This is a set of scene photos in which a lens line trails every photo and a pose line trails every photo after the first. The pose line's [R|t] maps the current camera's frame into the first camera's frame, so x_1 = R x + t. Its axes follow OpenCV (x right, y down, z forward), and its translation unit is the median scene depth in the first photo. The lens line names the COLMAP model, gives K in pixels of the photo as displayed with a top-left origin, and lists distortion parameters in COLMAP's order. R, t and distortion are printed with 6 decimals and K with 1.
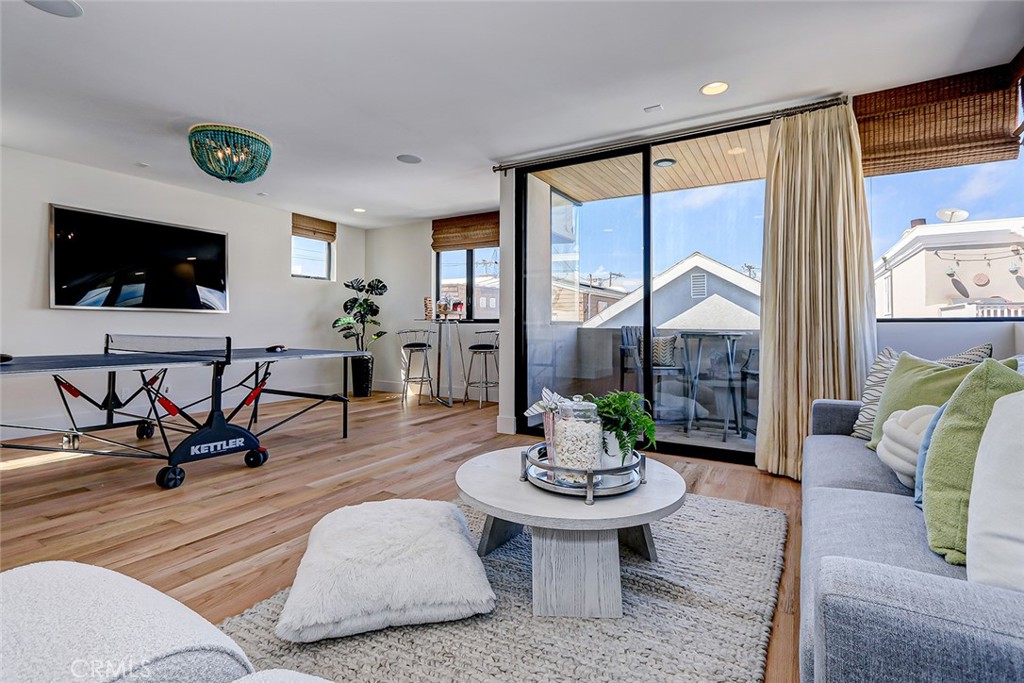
lens RADIAL K [[478.4, 0, 514.8], [0, 478.4, 320.0], [0, 0, 1]] dist [0.003314, -0.000321]
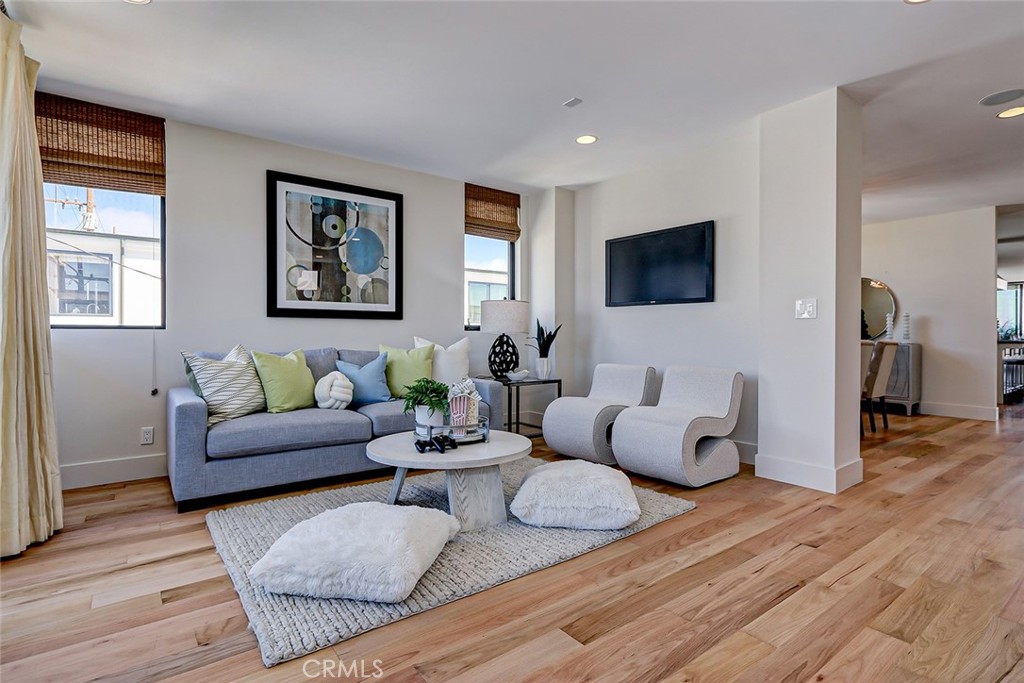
lens RADIAL K [[519.0, 0, 512.0], [0, 519.0, 341.5], [0, 0, 1]] dist [0.002481, 0.000237]
pose [[-0.927416, -0.008784, 0.373928, -0.265491], [-0.008789, 0.999960, 0.001692, 0.013027], [-0.373928, -0.001718, -0.927456, 1.003216]]
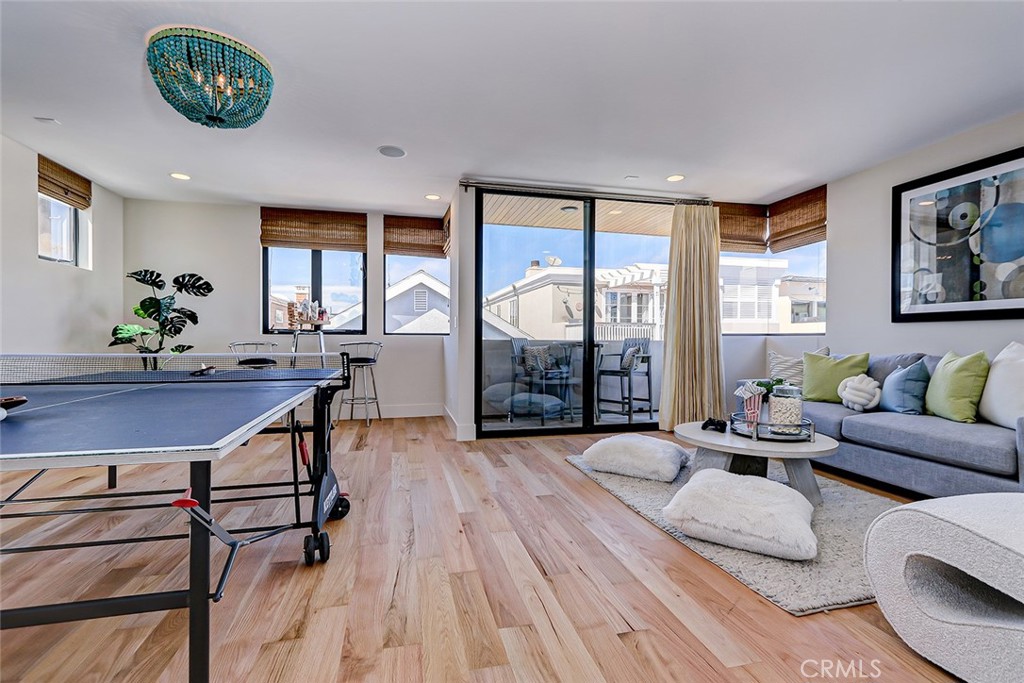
lens RADIAL K [[472.8, 0, 512.0], [0, 472.8, 341.5], [0, 0, 1]] dist [0.009391, -0.000011]
pose [[0.720582, -0.006545, 0.693339, -0.658795], [-0.009161, 0.999778, 0.018958, 0.000407], [-0.693309, -0.020012, 0.720362, 0.190509]]
